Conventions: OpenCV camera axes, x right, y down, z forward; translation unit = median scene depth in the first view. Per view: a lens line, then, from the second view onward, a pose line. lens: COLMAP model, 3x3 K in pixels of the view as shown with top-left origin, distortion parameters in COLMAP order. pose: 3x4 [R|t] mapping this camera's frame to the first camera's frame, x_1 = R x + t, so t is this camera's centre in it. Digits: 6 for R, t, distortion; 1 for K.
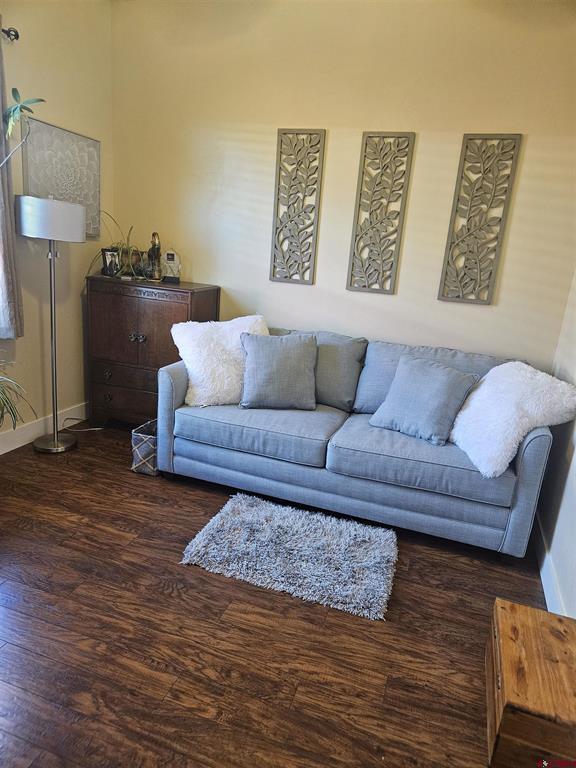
lens RADIAL K [[511.1, 0, 294.2], [0, 511.1, 382.5], [0, 0, 1]] dist [0.084559, -0.074443]
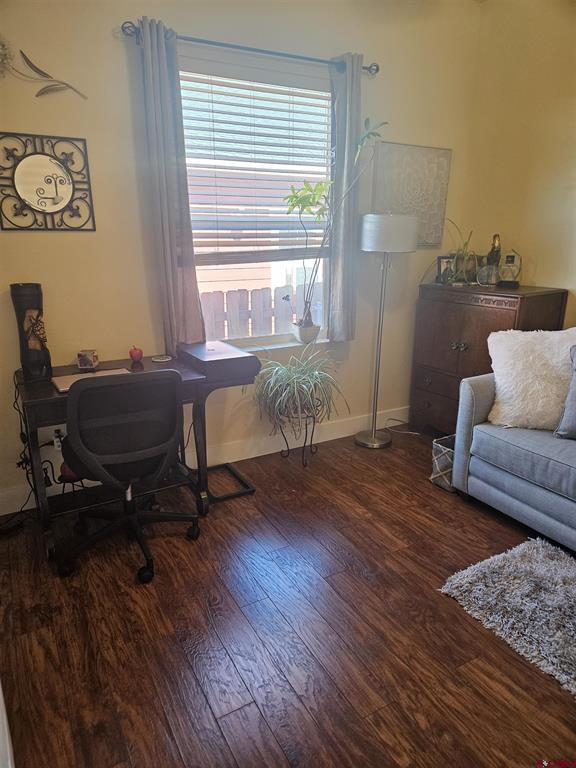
lens RADIAL K [[511.1, 0, 294.2], [0, 511.1, 382.5], [0, 0, 1]] dist [0.084559, -0.074443]
pose [[0.727007, 0.096696, -0.679788, 0.150091], [-0.110311, 0.993622, 0.023364, -0.008935], [0.677711, 0.058002, 0.733037, 0.103825]]
